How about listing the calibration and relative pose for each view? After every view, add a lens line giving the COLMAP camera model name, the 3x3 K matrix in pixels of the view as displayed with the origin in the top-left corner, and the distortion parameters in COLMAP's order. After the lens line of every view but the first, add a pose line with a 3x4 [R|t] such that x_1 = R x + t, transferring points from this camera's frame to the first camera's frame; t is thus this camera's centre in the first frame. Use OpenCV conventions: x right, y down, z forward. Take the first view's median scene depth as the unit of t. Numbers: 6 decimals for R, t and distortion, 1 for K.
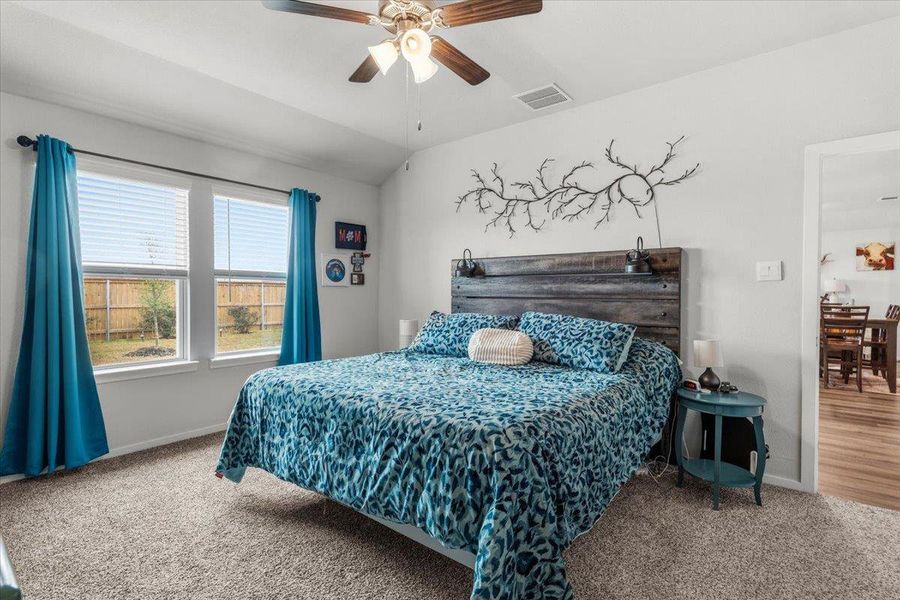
lens RADIAL K [[425.1, 0, 457.6], [0, 425.1, 298.1], [0, 0, 1]] dist [0.006290, -0.001475]
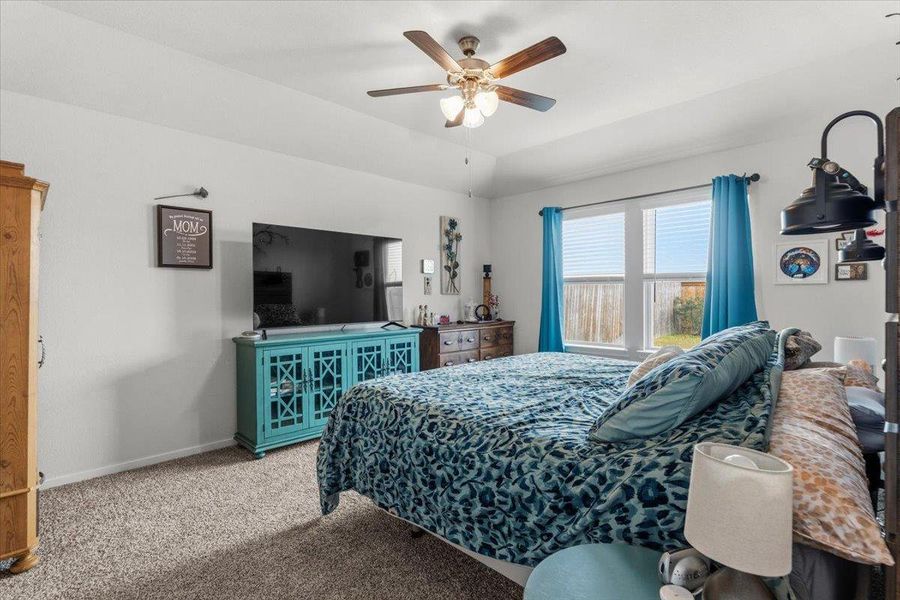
lens RADIAL K [[407.9, 0, 446.2], [0, 407.9, 298.0], [0, 0, 1]] dist [0.000594, 0.000025]
pose [[-0.104025, 0.003773, -0.994568, 0.382265], [-0.010946, 0.999928, 0.004938, -0.000552], [0.994515, 0.011400, -0.103976, 0.369912]]
